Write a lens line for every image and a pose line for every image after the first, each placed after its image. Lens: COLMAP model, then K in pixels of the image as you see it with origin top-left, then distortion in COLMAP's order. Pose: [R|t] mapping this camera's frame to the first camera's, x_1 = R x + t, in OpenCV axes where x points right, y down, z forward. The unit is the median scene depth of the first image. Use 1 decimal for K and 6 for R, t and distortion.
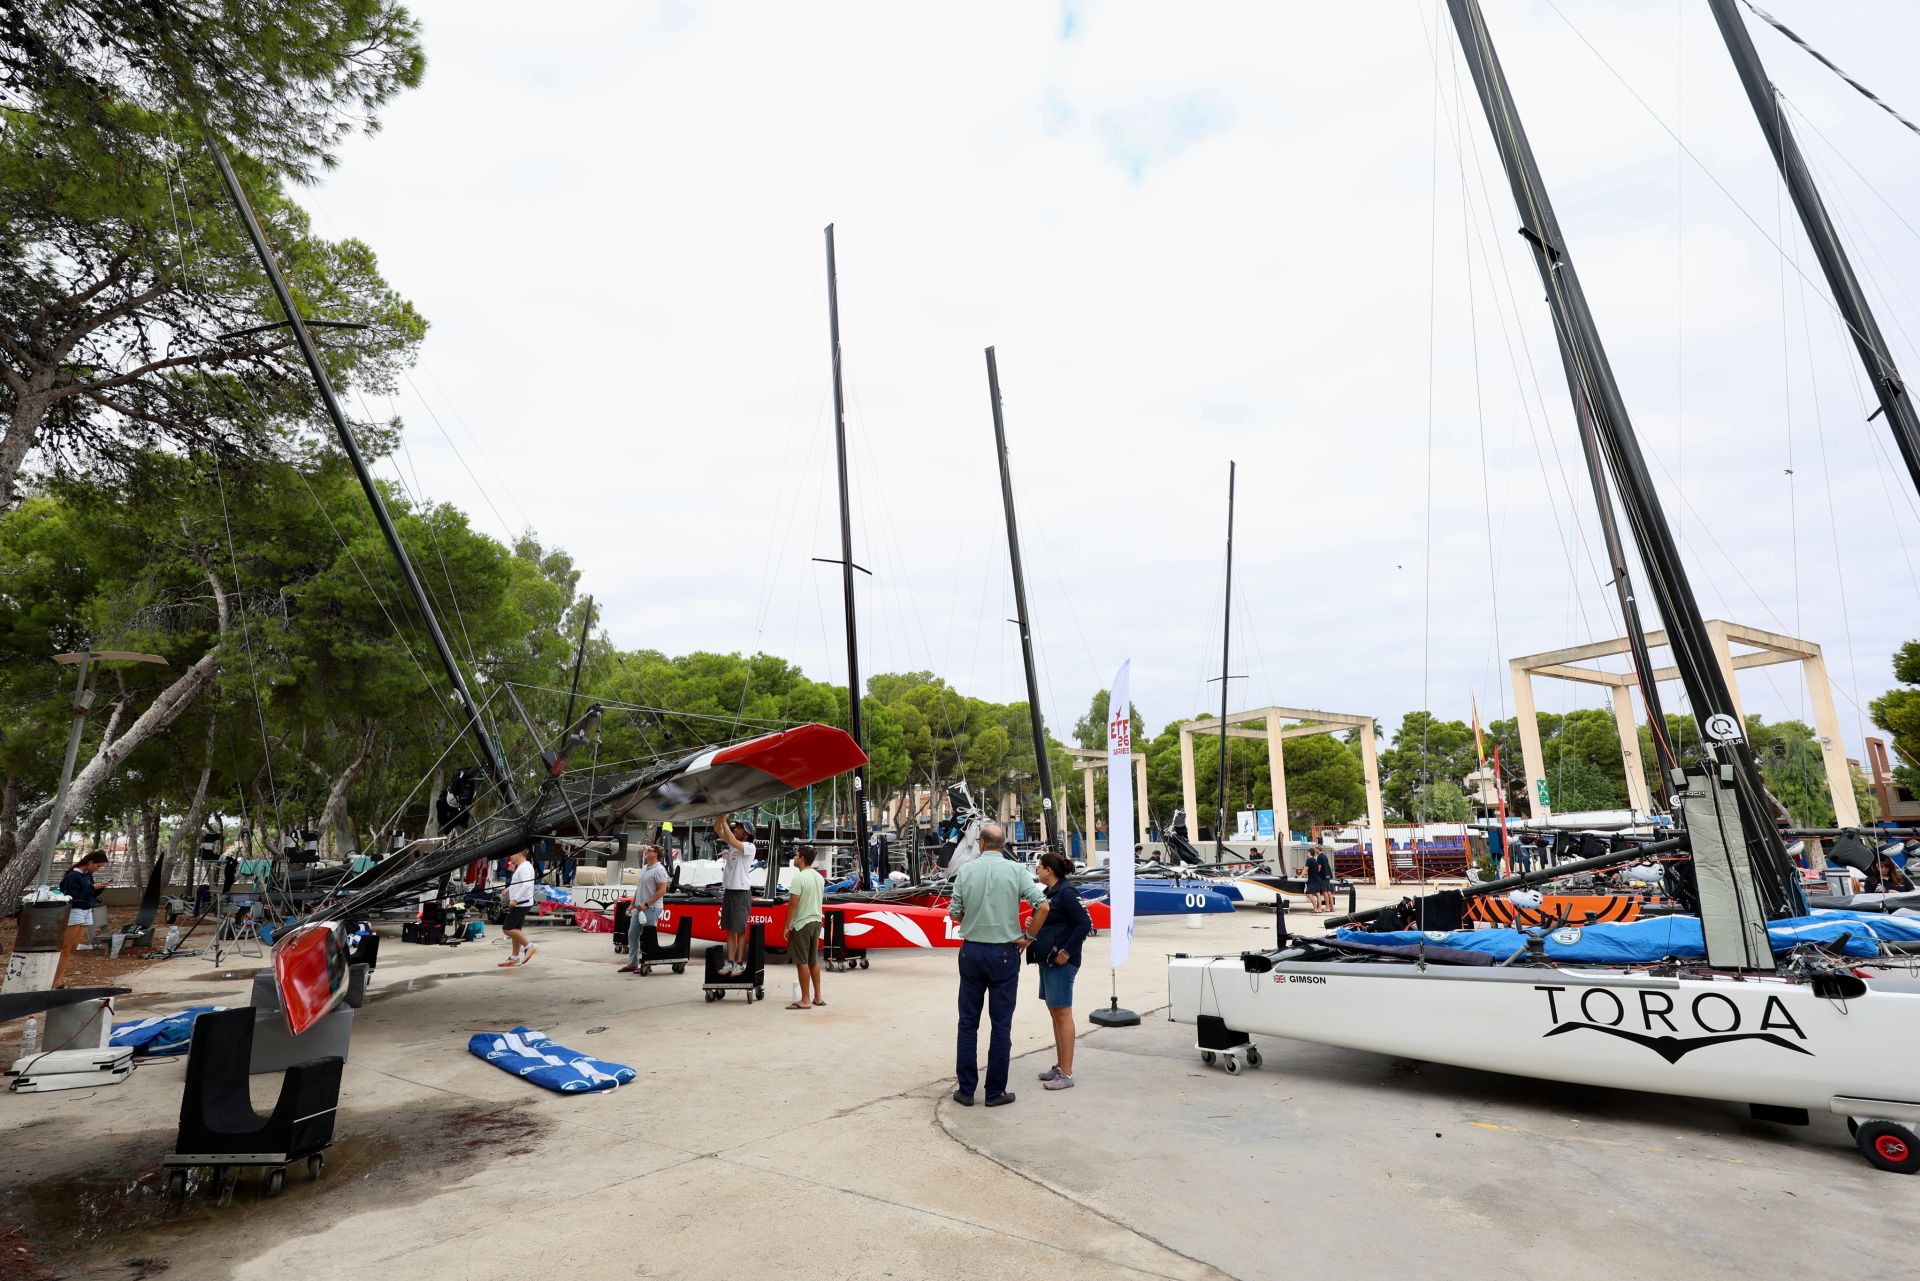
lens RADIAL K [[917.2, 0, 967.1], [0, 917.2, 640.2], [0, 0, 1]] dist [0.000183, -0.000345]
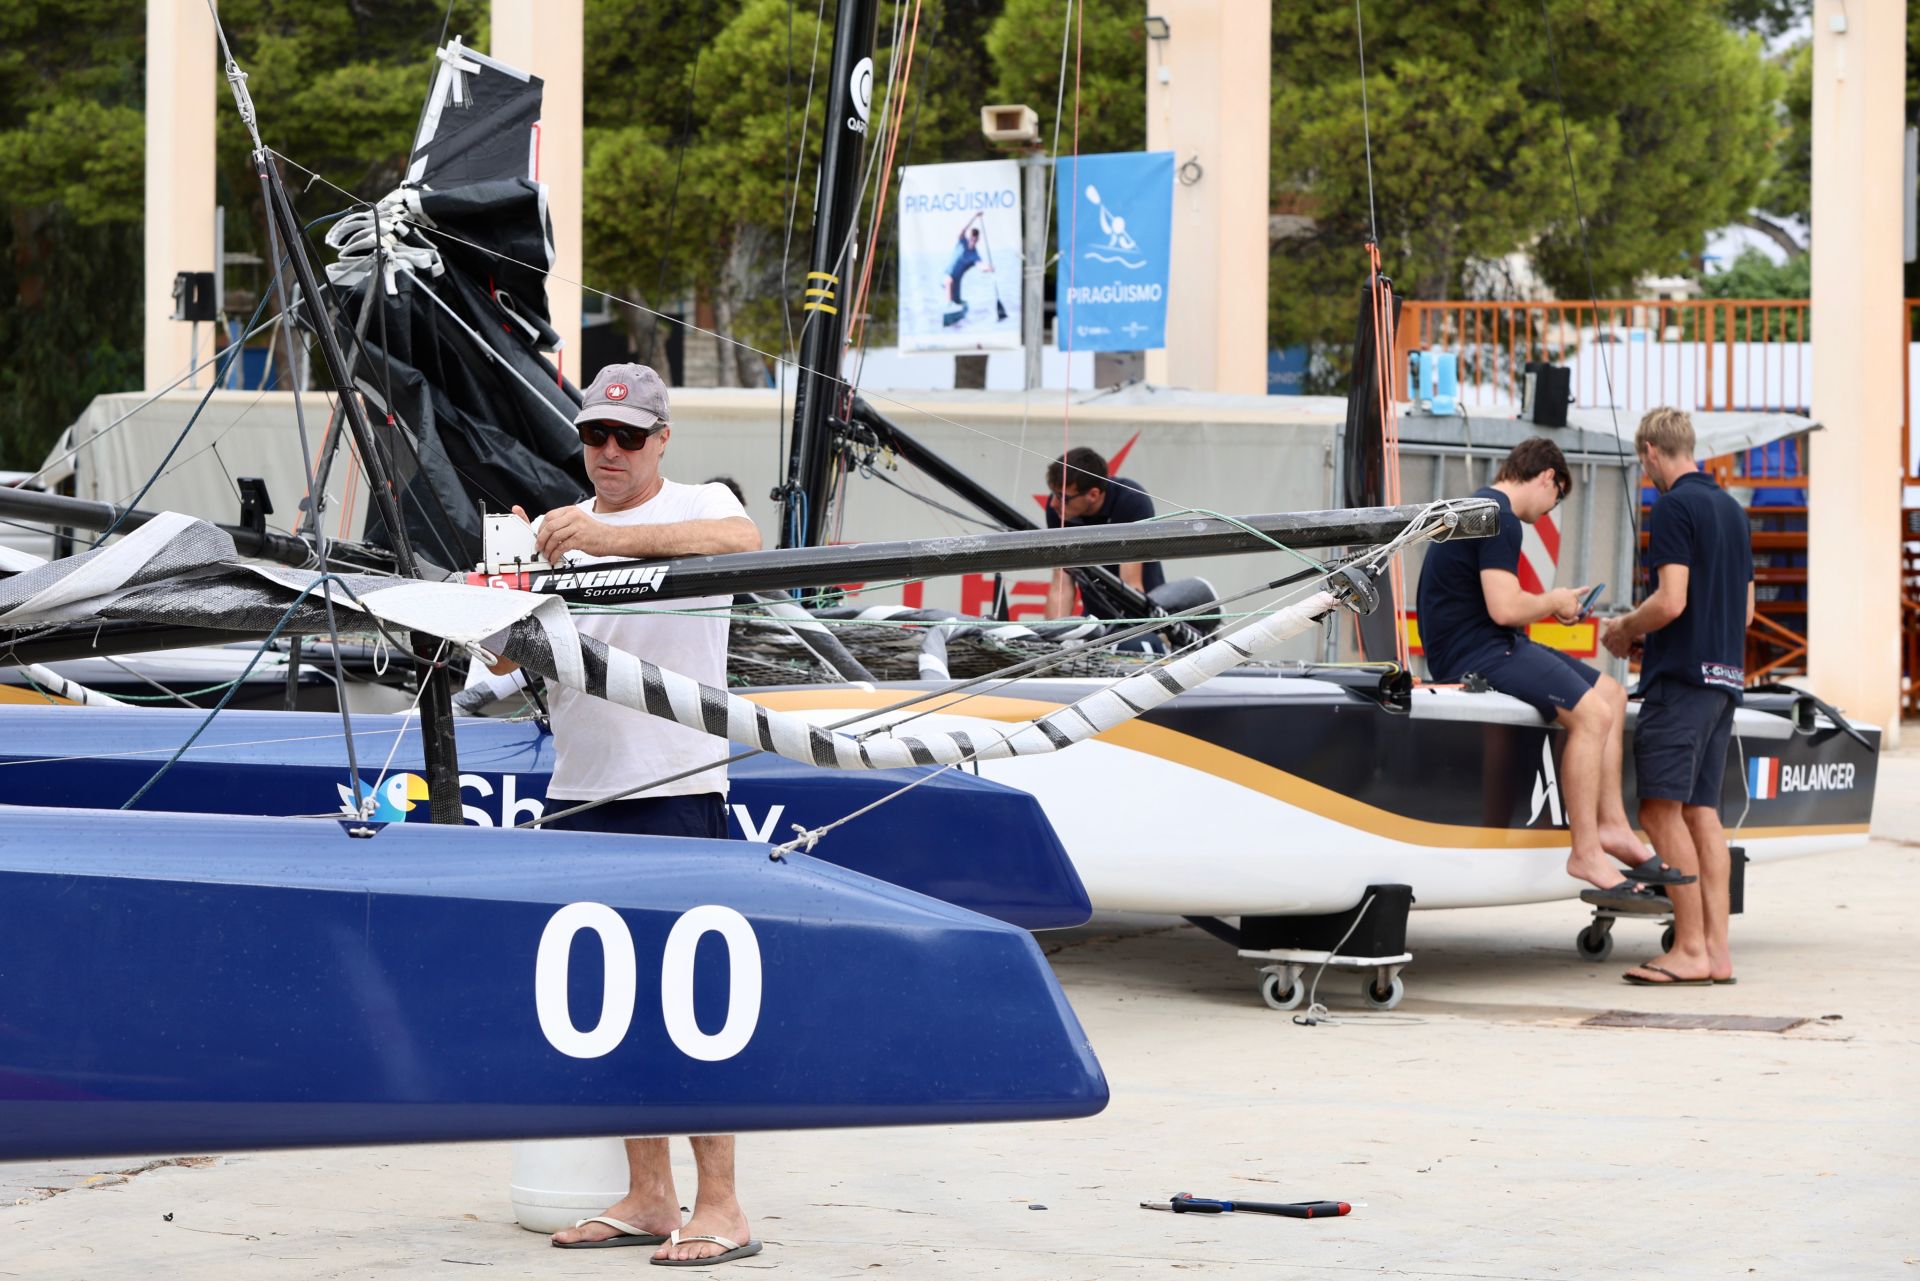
lens RADIAL K [[5981.9, 0, 960.0], [0, 5981.9, 640.5], [0, 0, 1]] dist [0.159034, 1.690181]
pose [[0.951303, 0.003269, 0.308240, 0.057676], [-0.079741, 0.968518, 0.235829, 0.066200], [-0.297765, -0.248924, 0.921614, 0.265685]]
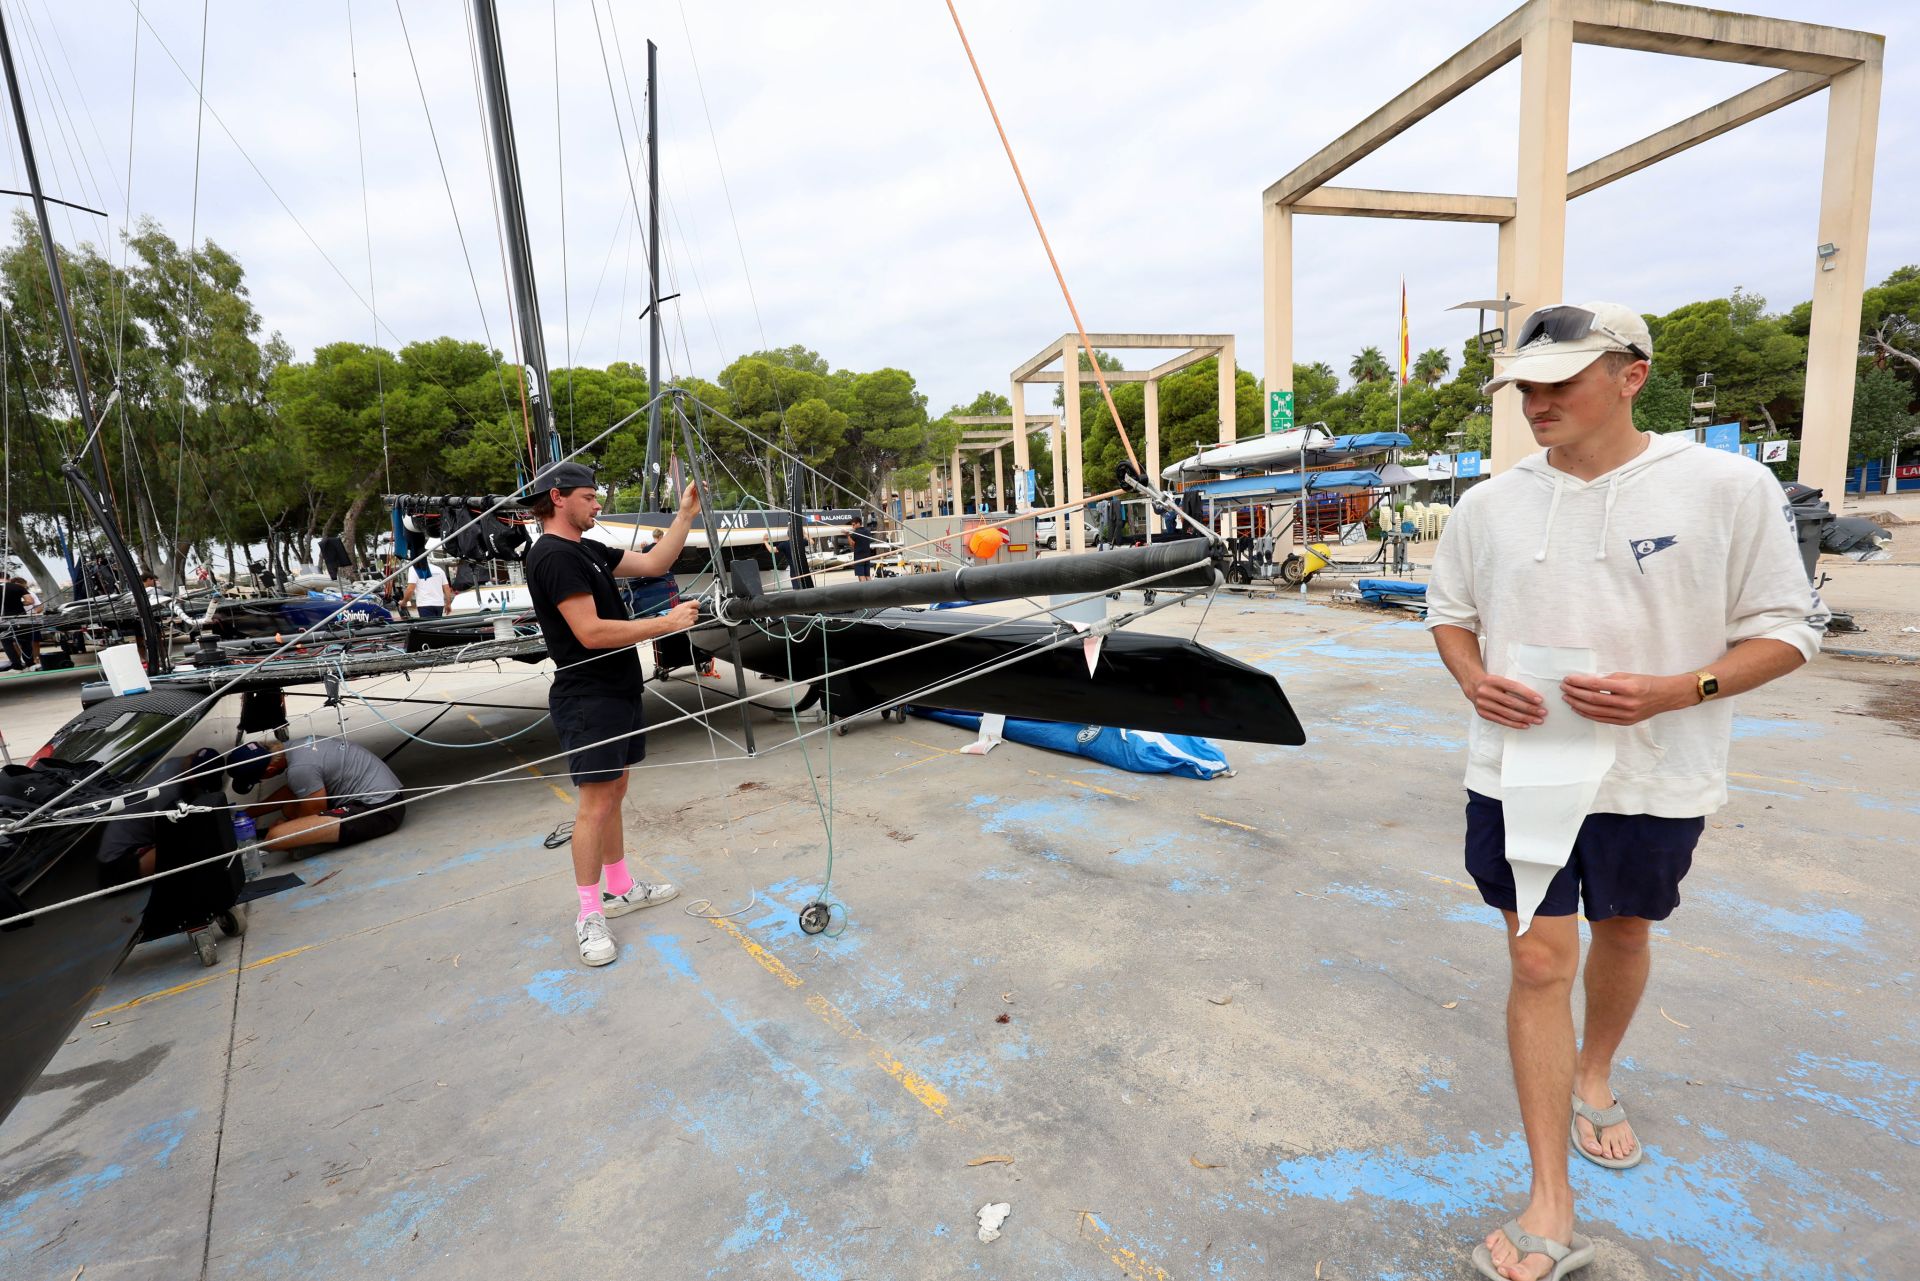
lens RADIAL K [[770.9, 0, 960.0], [0, 770.9, 640.5], [0, 0, 1]] dist [-0.002015, 0.000661]
pose [[0.969064, -0.026218, -0.245412, 0.498476], [0.114415, 0.928766, 0.352567, 0.091474], [0.218687, -0.369739, 0.903033, 0.375574]]
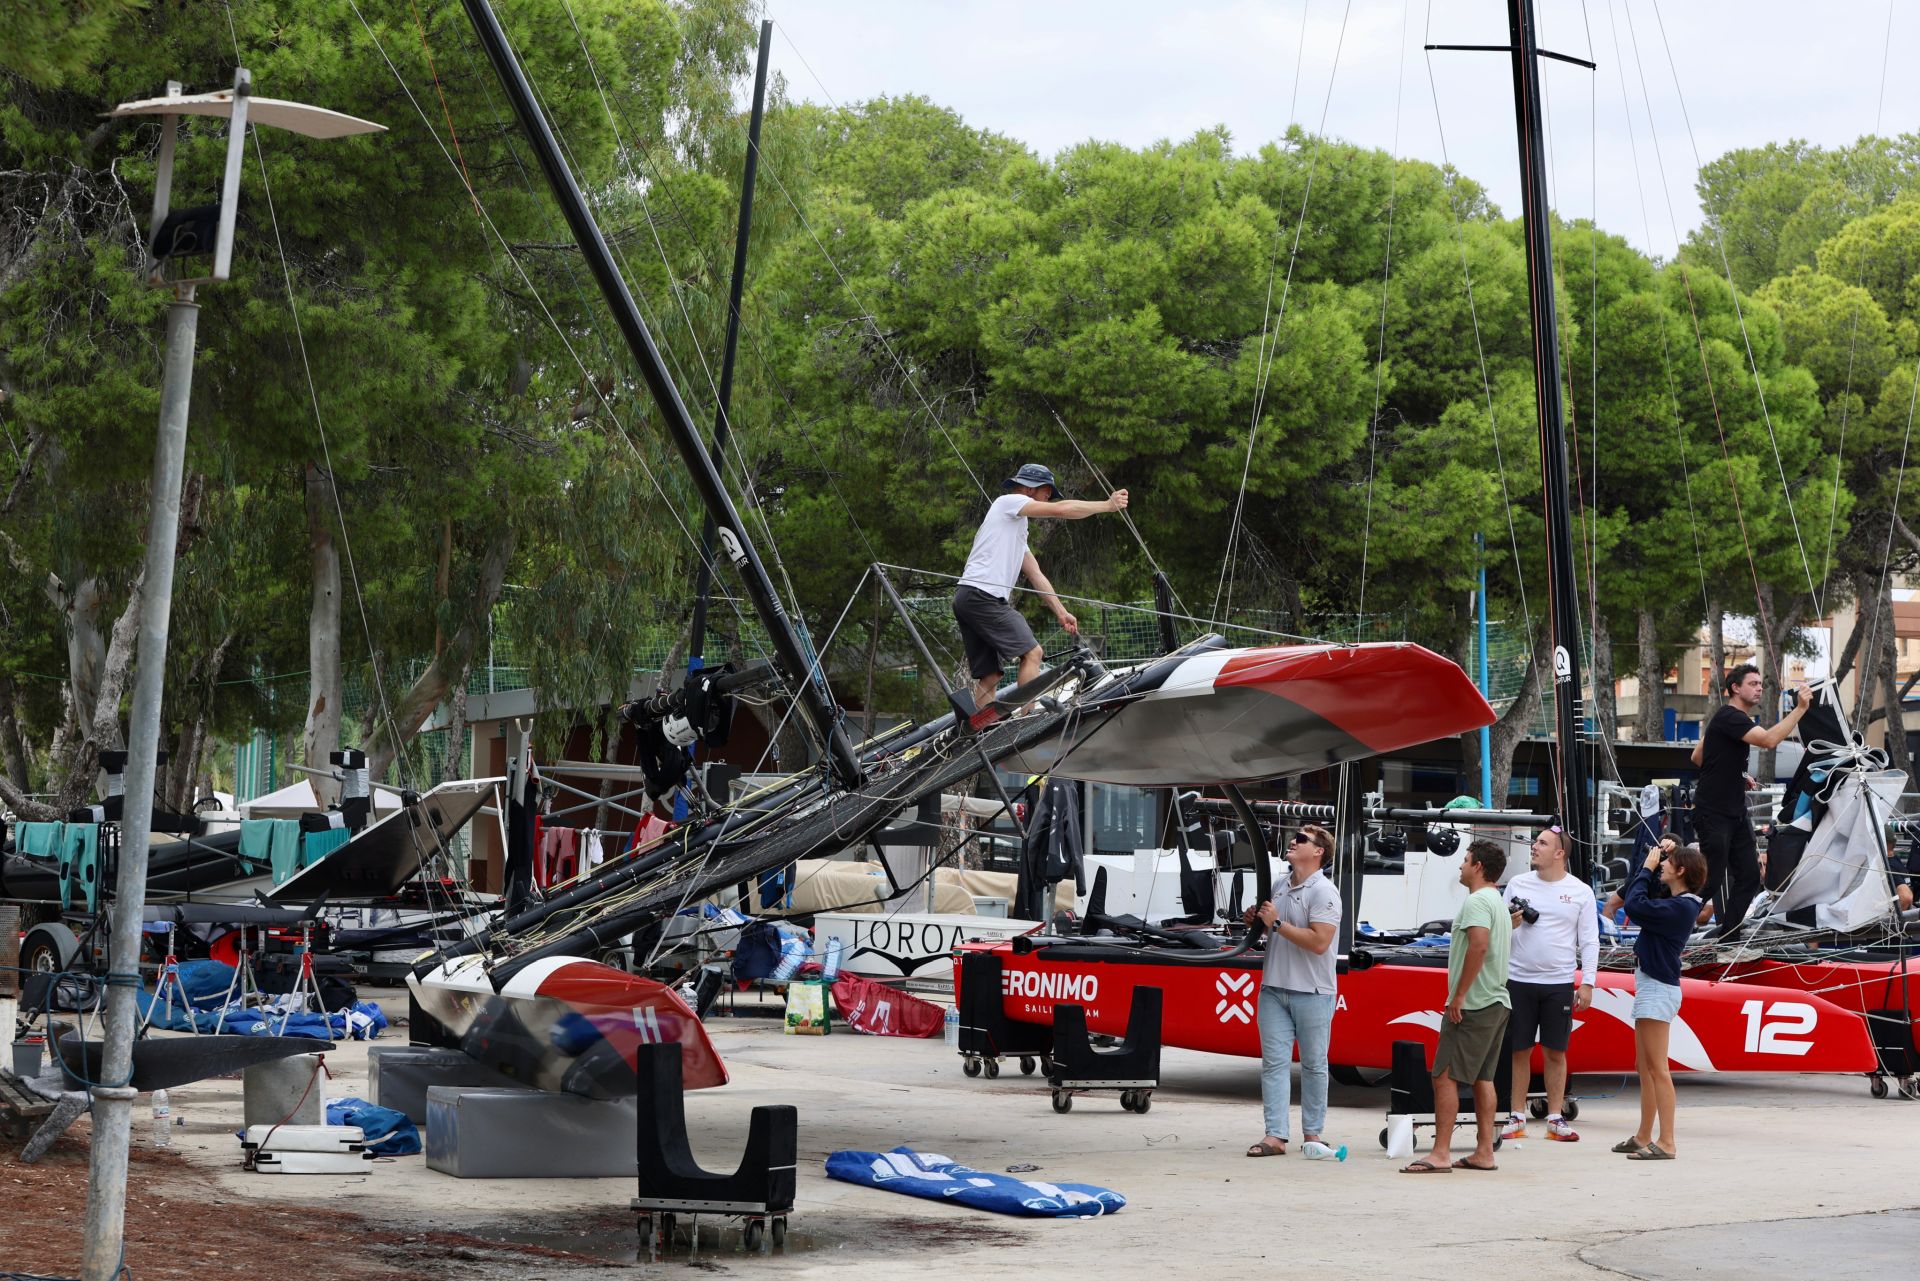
lens RADIAL K [[4274.5, 0, 960.0], [0, 4274.5, 640.5], [0, 0, 1]] dist [-0.310503, 0.637759]
pose [[0.954812, 0.008203, -0.297096, 0.076491], [0.047704, 0.982429, 0.180439, -0.084545], [0.293356, -0.186458, 0.937644, -0.330702]]
